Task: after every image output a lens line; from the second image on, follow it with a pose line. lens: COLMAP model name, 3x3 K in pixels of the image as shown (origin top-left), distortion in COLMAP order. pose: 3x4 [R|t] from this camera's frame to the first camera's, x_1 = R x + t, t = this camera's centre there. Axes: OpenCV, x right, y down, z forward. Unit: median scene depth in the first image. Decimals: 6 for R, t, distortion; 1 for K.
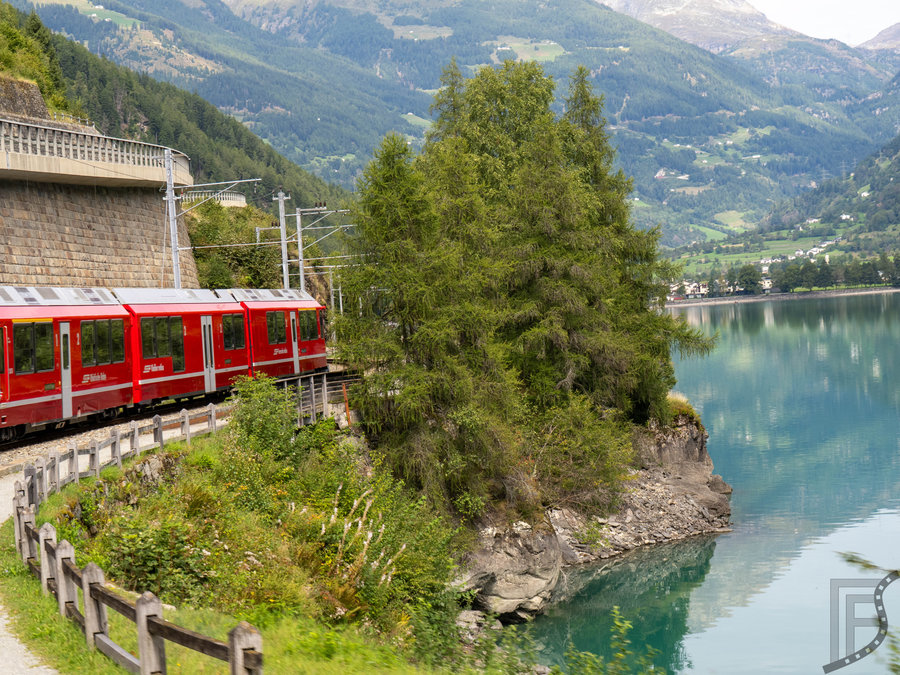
lens RADIAL K [[2379.2, 0, 450.0], [0, 2379.2, 339.1], [0, 0, 1]] dist [0.109641, 0.000000]
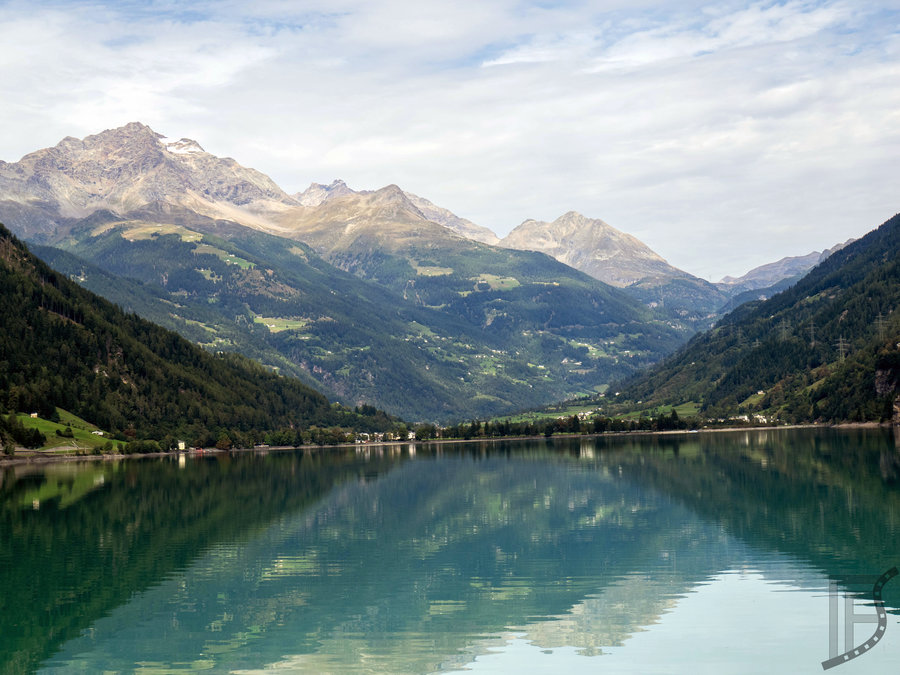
lens RADIAL K [[1555.0, 0, 451.4], [0, 1555.0, 339.8], [0, 0, 1]] dist [-0.045099, 0.000000]
pose [[0.998916, 0.025138, -0.039188, 0.047374], [-0.027980, 0.996884, -0.073746, -0.001631], [0.037213, 0.074763, 0.996507, -0.080365]]
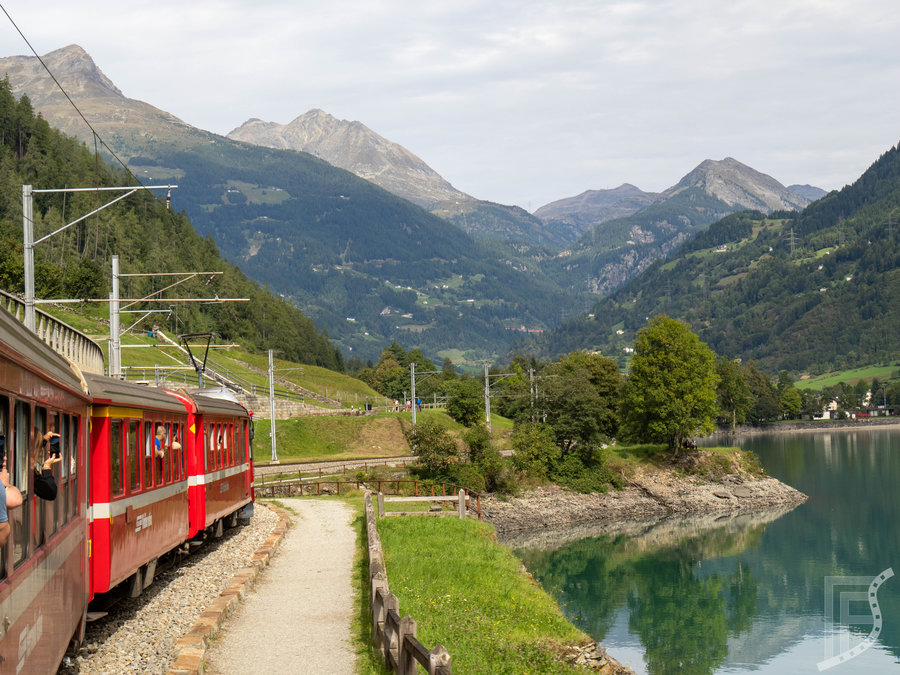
lens RADIAL K [[1985.4, 0, 451.6], [0, 1985.4, 336.9], [0, 0, 1]] dist [0.087507, 0.000000]
pose [[0.987370, 0.040290, 0.153224, -0.015968], [-0.030323, 0.997303, -0.066837, -0.000222], [-0.155503, 0.061346, 0.985929, 0.118028]]
